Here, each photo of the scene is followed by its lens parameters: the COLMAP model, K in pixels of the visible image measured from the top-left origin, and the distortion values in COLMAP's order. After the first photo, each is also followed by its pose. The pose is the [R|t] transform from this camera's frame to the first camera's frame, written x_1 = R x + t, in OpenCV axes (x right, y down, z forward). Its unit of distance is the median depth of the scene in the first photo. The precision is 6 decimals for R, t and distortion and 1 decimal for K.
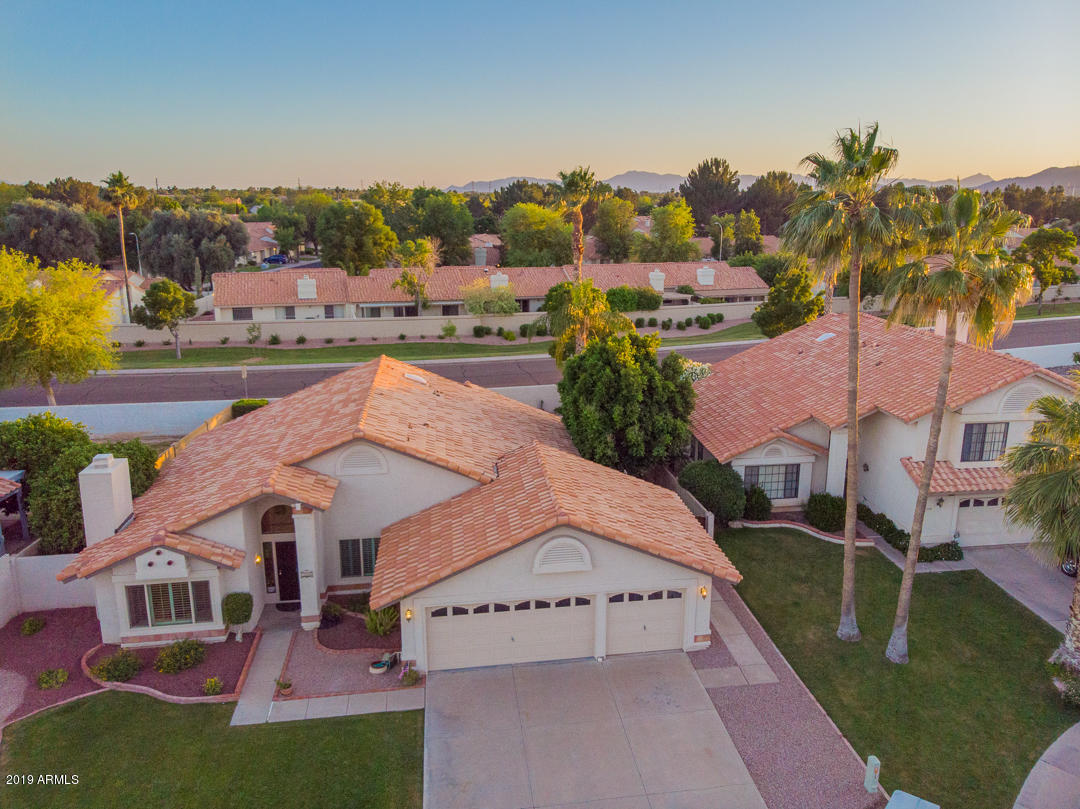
lens RADIAL K [[834.5, 0, 583.0], [0, 834.5, 394.1], [0, 0, 1]] dist [0.037220, -0.086385]
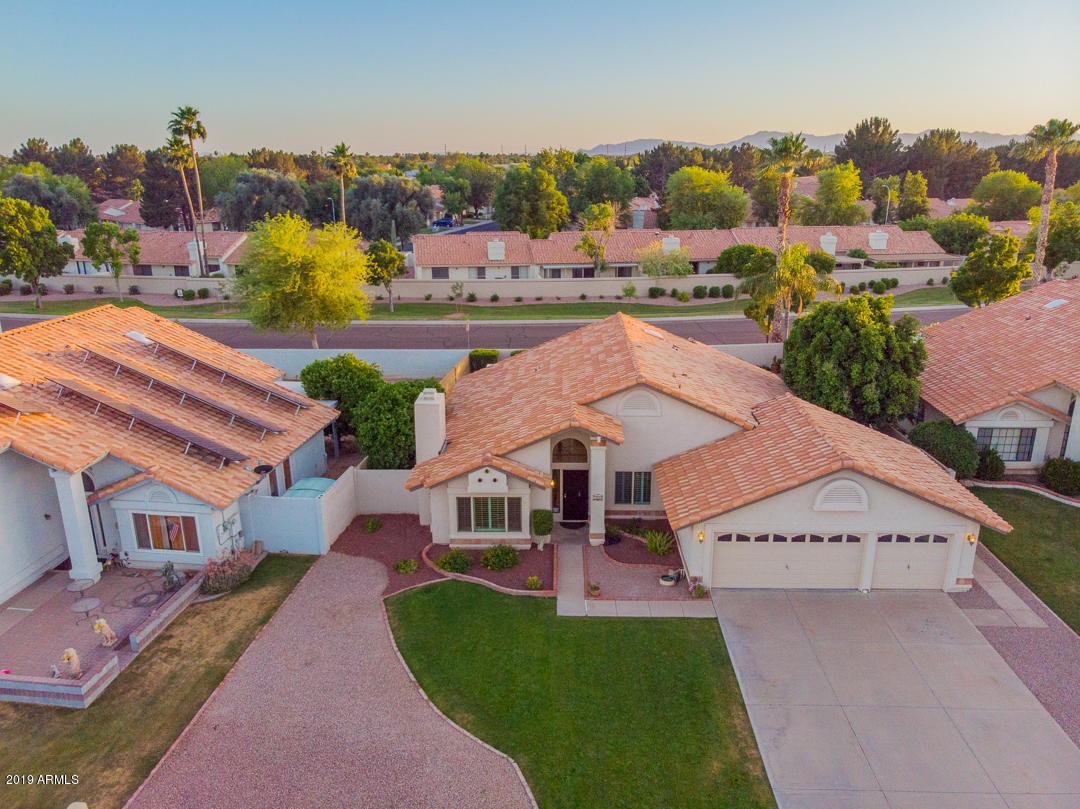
lens RADIAL K [[812.7, 0, 540.0], [0, 812.7, 404.5], [0, 0, 1]] dist [0.006525, -0.004637]
pose [[0.980174, 0.044141, -0.193157, -0.148501], [-0.032357, 0.997441, 0.063747, 0.011948], [0.195477, -0.056233, 0.979095, -0.086671]]
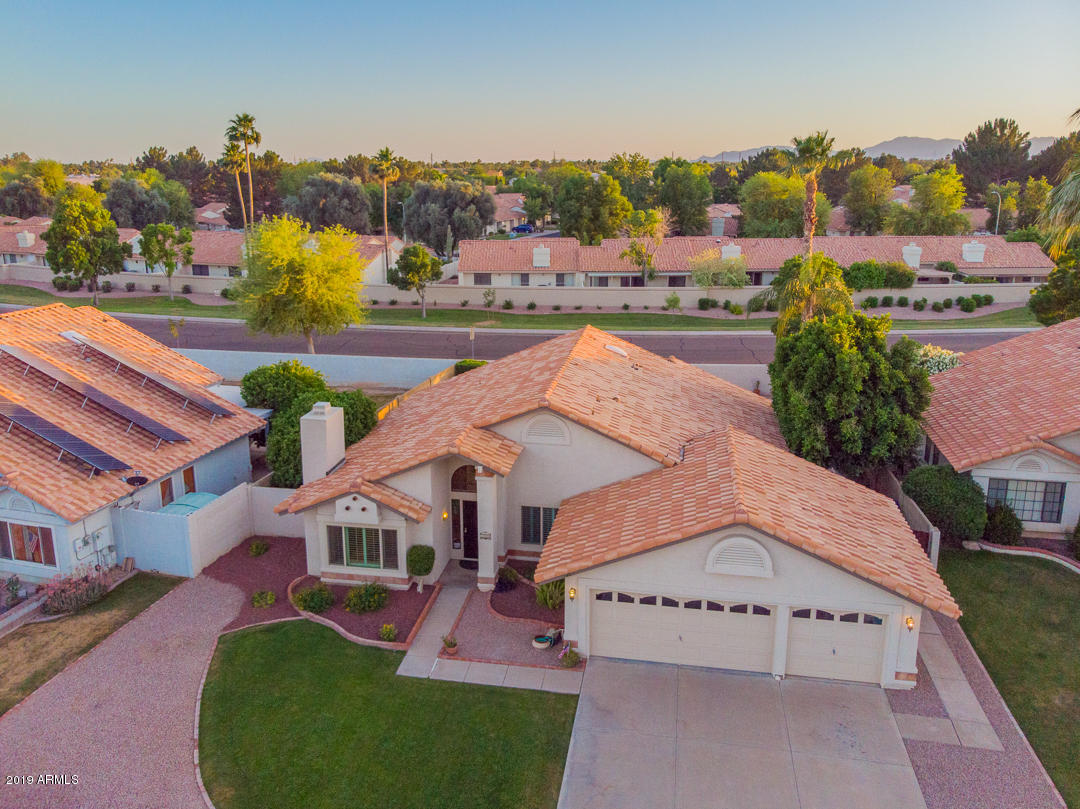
lens RADIAL K [[835.8, 0, 519.9], [0, 835.8, 351.1], [0, 0, 1]] dist [0.001556, -0.002066]
pose [[0.935524, 0.061692, -0.347835, 0.037660], [-0.067104, 0.997740, -0.003522, -0.006868], [0.346832, 0.026636, 0.937549, 0.043378]]
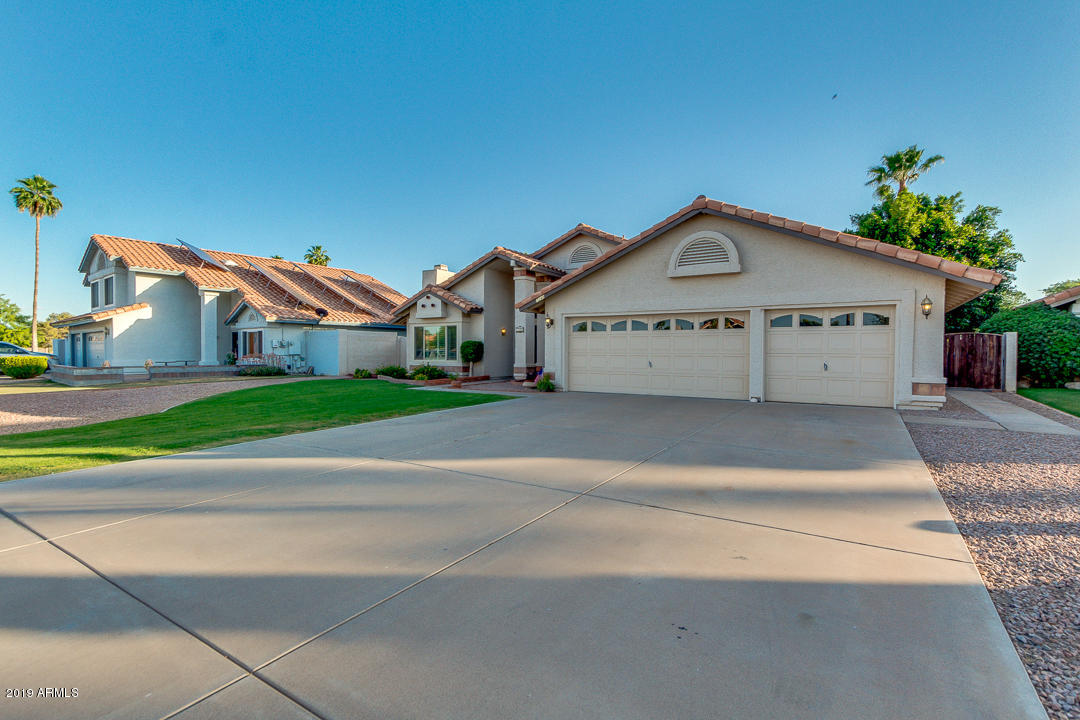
lens RADIAL K [[503.4, 0, 540.0], [0, 503.4, 360.0], [0, 0, 1]] dist [0.008727, 0.000011]
pose [[0.737163, -0.000381, -0.675715, 0.138138], [-0.155598, 0.973031, -0.170296, 0.285241], [0.657556, 0.230676, 0.717223, 0.384992]]
